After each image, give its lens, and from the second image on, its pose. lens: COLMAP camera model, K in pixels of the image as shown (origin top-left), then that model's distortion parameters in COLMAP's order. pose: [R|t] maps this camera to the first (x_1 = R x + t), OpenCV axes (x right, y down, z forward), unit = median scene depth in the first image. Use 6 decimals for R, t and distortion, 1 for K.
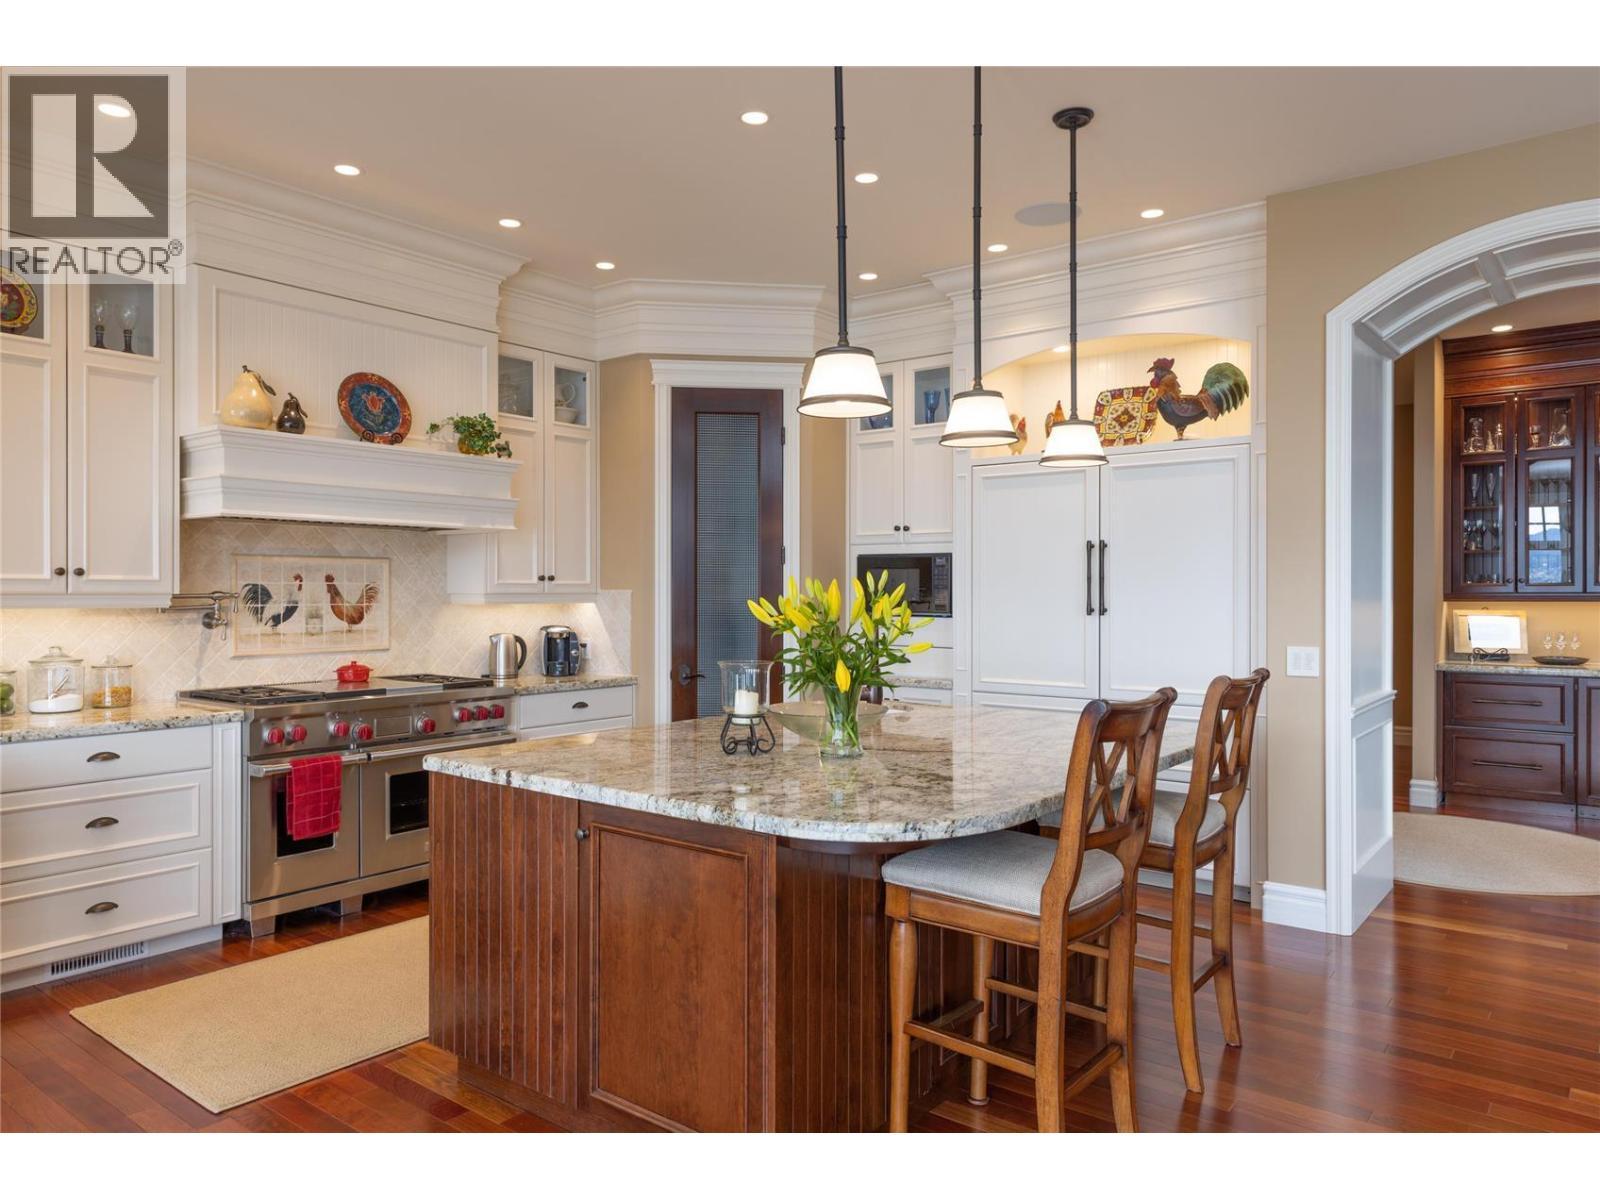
lens RADIAL K [[1067.0, 0, 779.8], [0, 1067.0, 589.9], [0, 0, 1]] dist [0.009818, -0.002618]
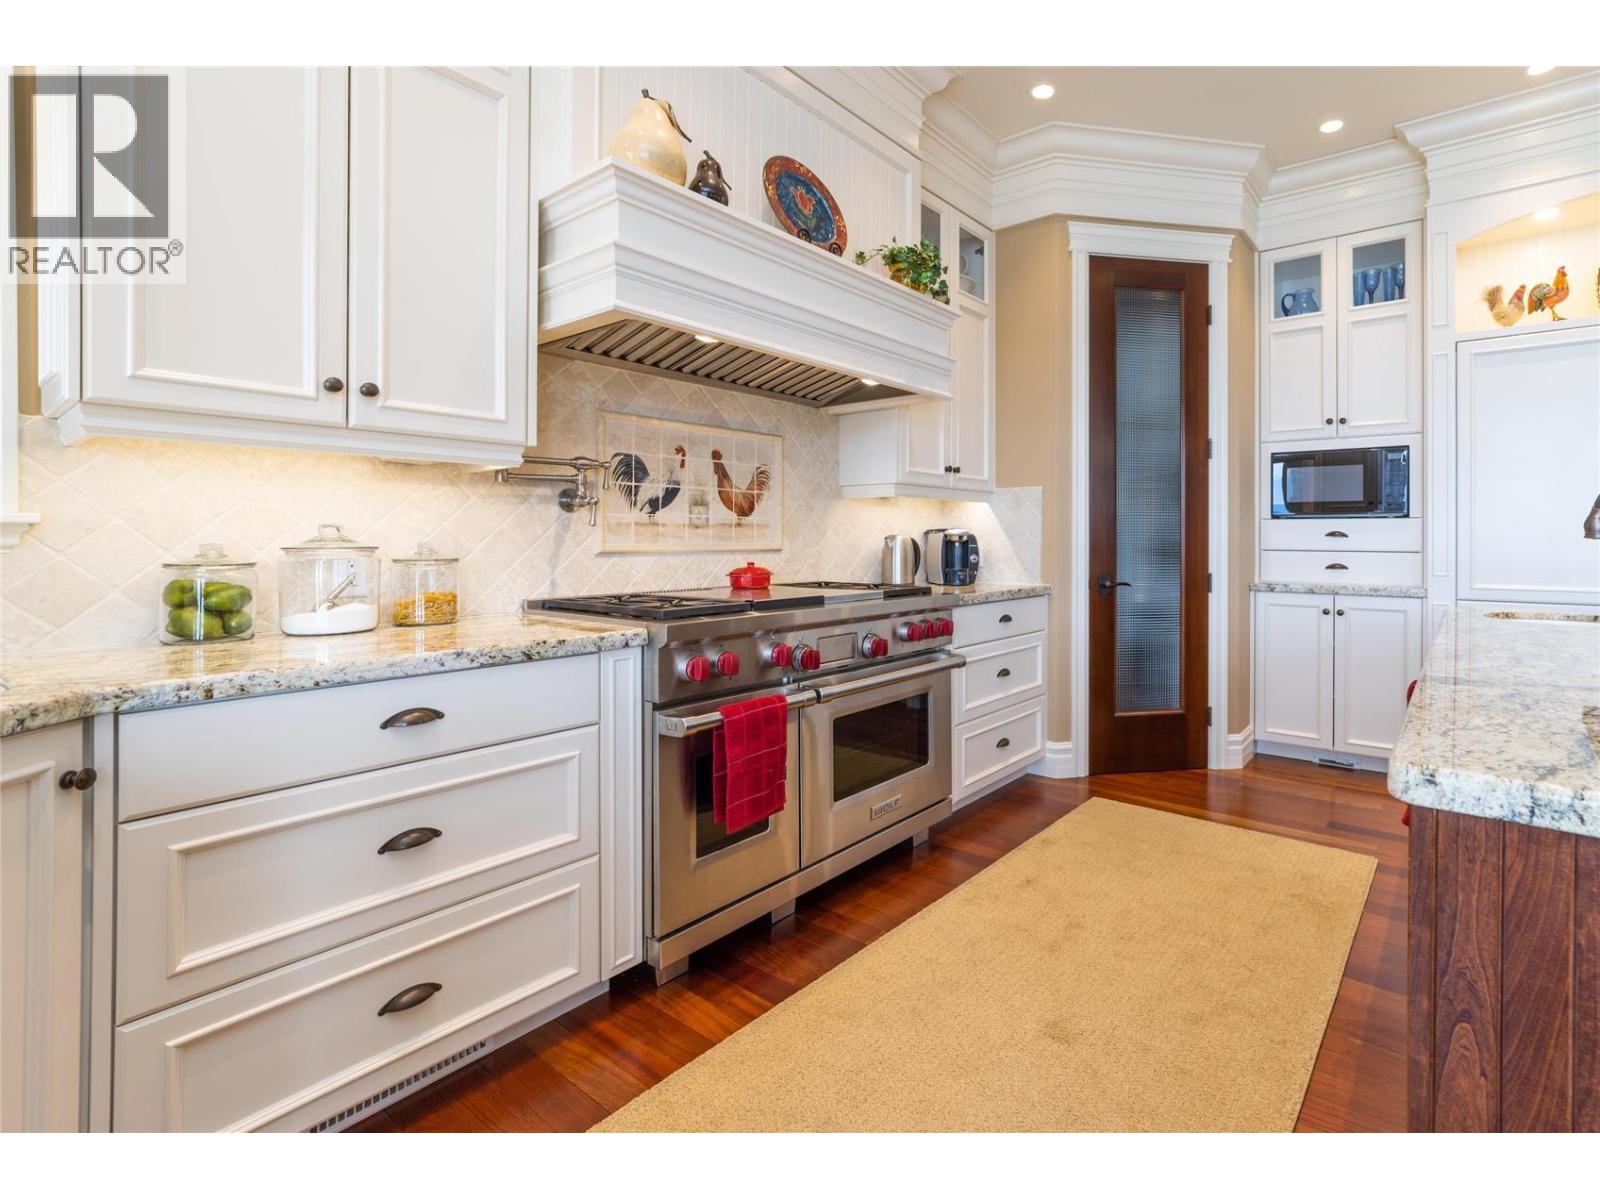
lens RADIAL K [[739.0, 0, 956.9], [0, 739.0, 539.4], [0, 0, 1]] dist [-0.014658, 0.001782]
pose [[0.996845, 0.002222, 0.079341, -0.301119], [-0.002314, 0.999997, 0.001071, 0.050564], [-0.079339, -0.001251, 0.996847, 0.473363]]
